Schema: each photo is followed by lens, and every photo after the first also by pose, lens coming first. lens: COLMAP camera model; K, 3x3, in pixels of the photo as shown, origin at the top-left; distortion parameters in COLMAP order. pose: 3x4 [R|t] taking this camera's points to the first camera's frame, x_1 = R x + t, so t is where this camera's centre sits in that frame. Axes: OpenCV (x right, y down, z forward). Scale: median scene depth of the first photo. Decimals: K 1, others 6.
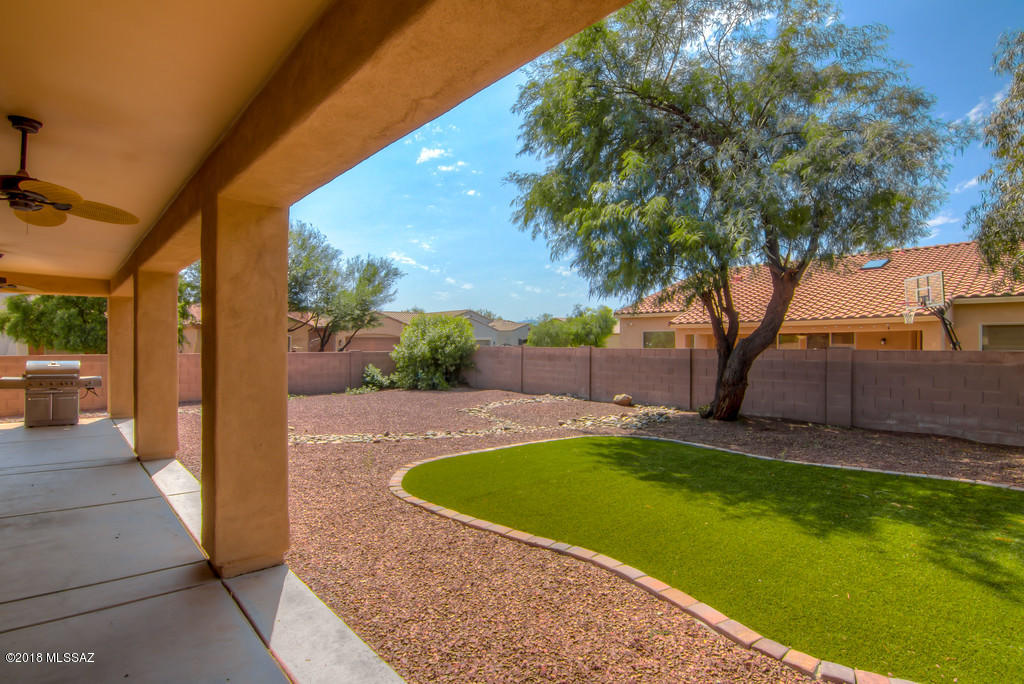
lens RADIAL K [[529.0, 0, 512.0], [0, 529.0, 342.0], [0, 0, 1]] dist [0.000090, -0.000295]
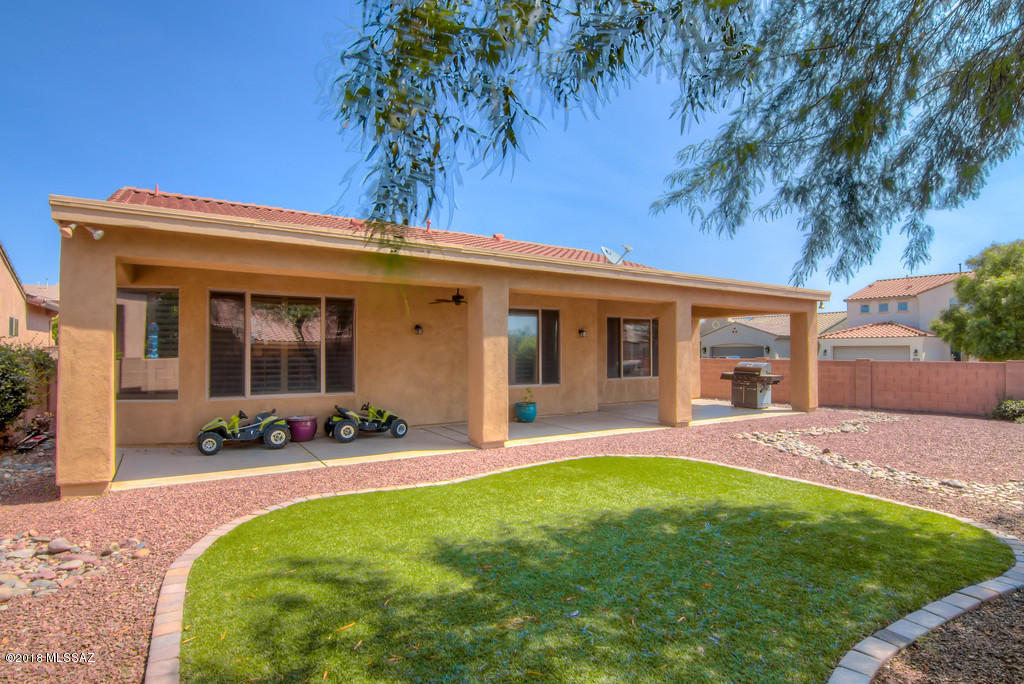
lens RADIAL K [[529.0, 0, 512.0], [0, 529.0, 342.0], [0, 0, 1]] dist [0.000090, -0.000295]
pose [[-0.134507, -0.016023, -0.990783, 1.355719], [0.000389, 0.999868, -0.016223, 0.003894], [0.990913, -0.002567, -0.134483, 1.096007]]
